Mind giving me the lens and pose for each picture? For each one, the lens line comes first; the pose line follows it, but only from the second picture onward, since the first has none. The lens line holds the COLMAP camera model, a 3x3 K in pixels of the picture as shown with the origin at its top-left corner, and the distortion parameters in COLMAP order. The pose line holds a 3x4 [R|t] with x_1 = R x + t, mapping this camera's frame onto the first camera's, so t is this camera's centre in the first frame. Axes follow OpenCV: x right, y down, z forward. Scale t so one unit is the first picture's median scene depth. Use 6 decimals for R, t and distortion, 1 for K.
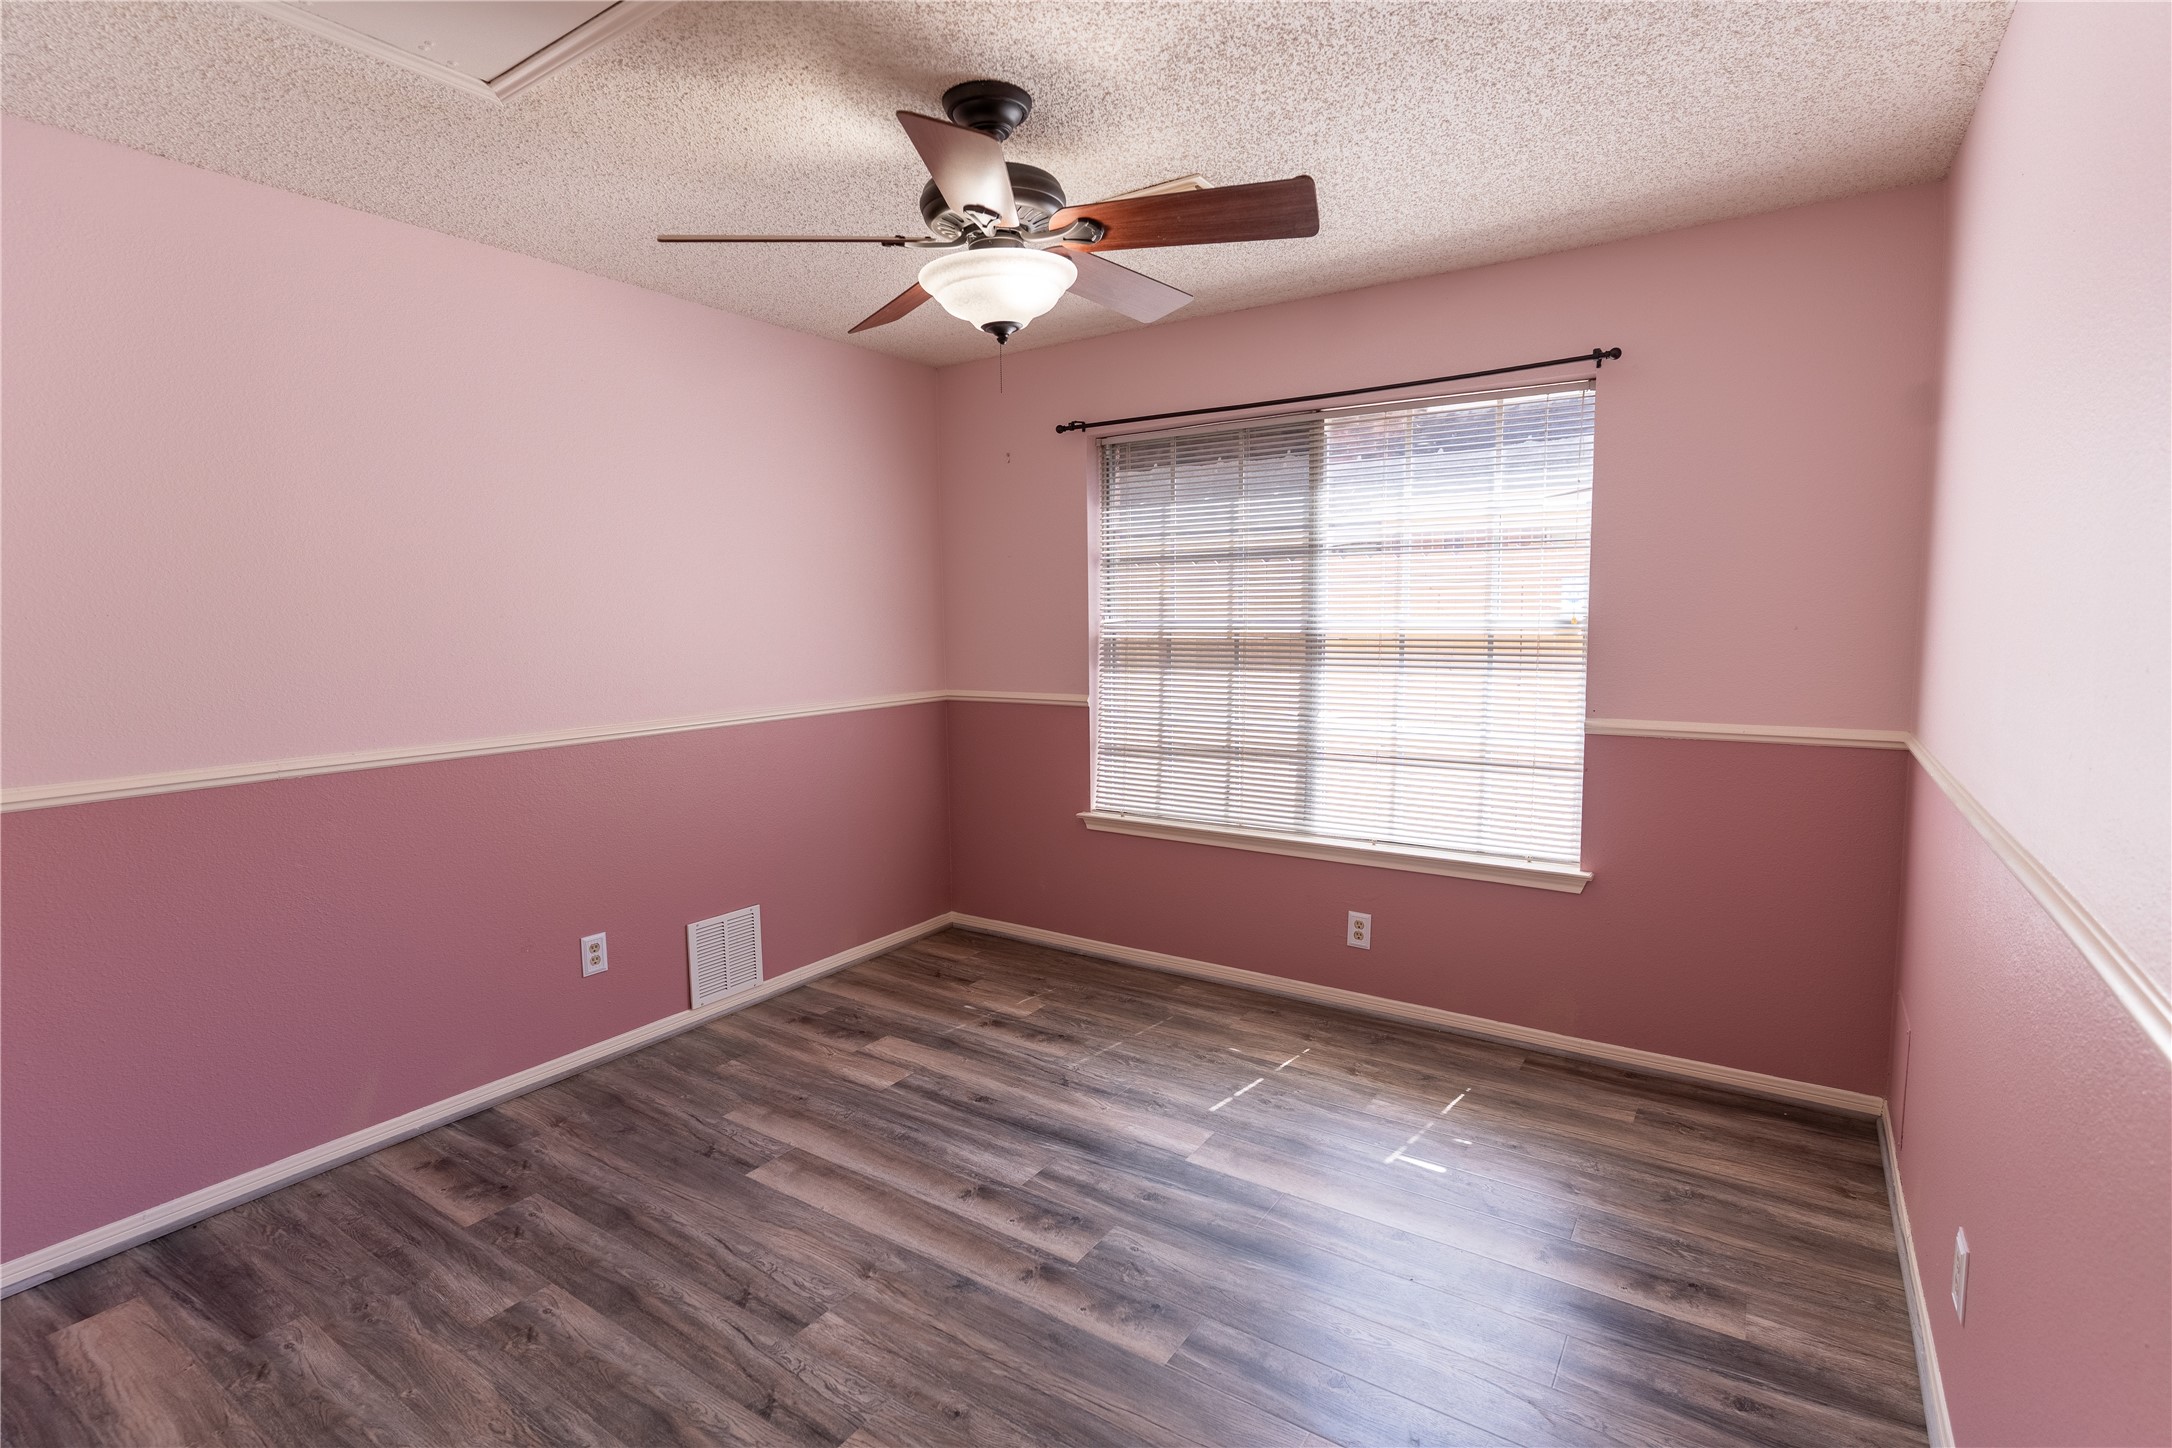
lens RADIAL K [[1044.4, 0, 1086.7], [0, 1044.4, 721.6], [0, 0, 1]] dist [-0.016989, 0.010989]
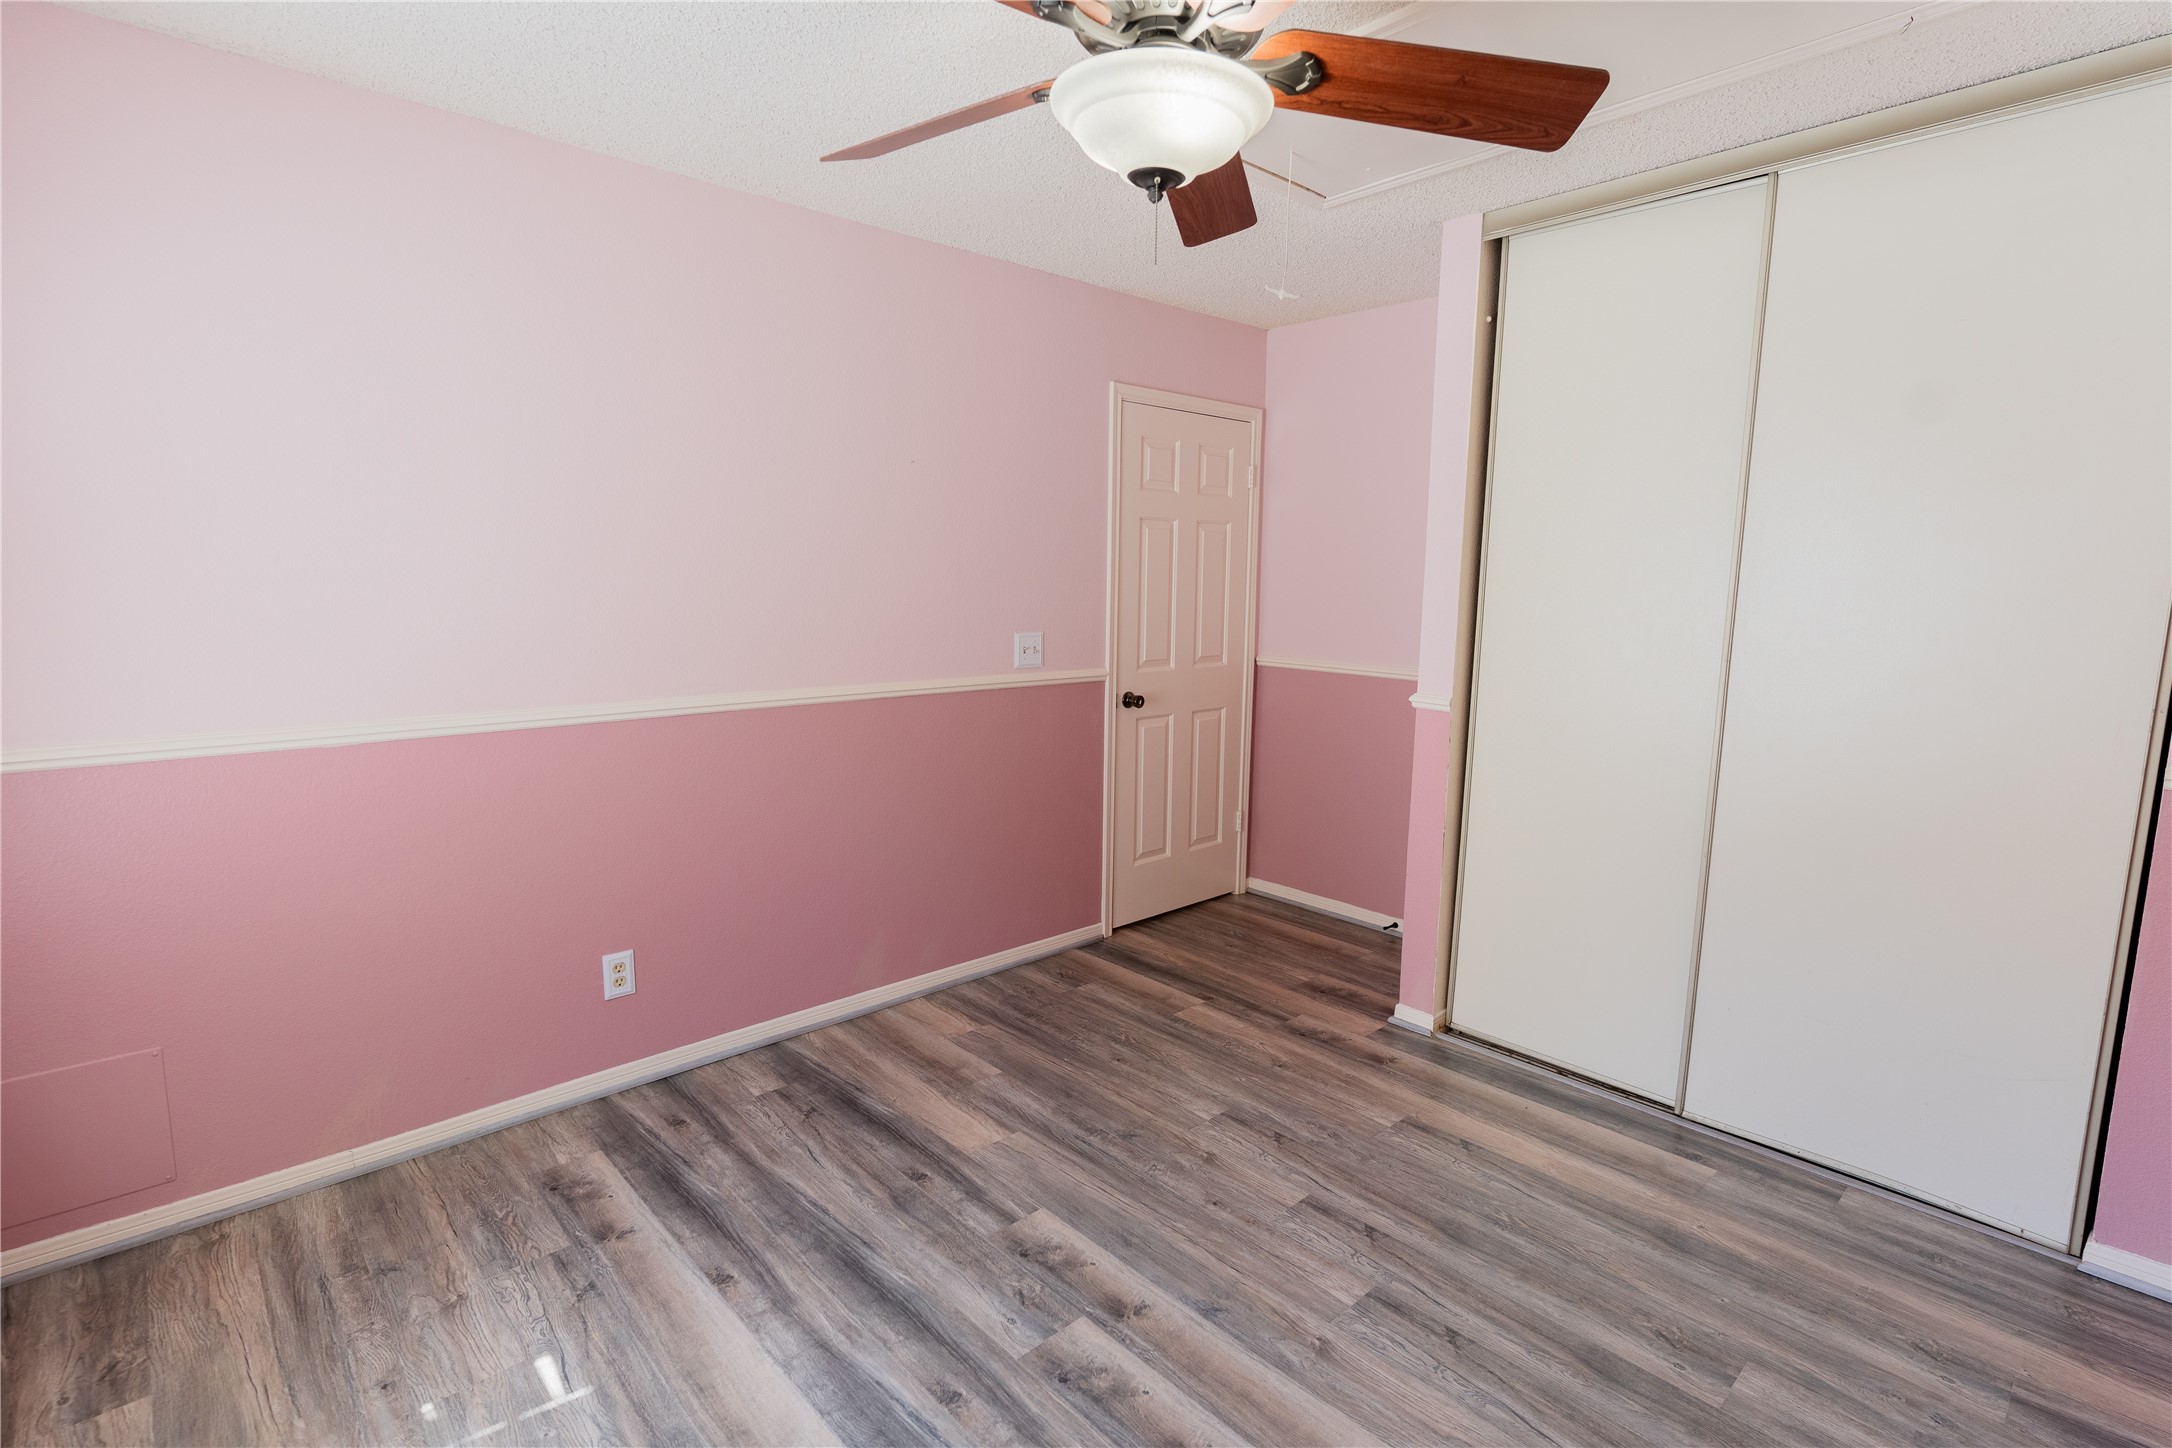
lens RADIAL K [[1044.4, 0, 1091.2], [0, 1044.4, 723.6], [0, 0, 1]] dist [-0.016989, 0.010989]
pose [[-0.974809, -0.026022, 0.221519, -0.208362], [0.028198, 0.970825, 0.238127, -0.187791], [-0.221252, 0.238374, -0.945635, 1.788894]]
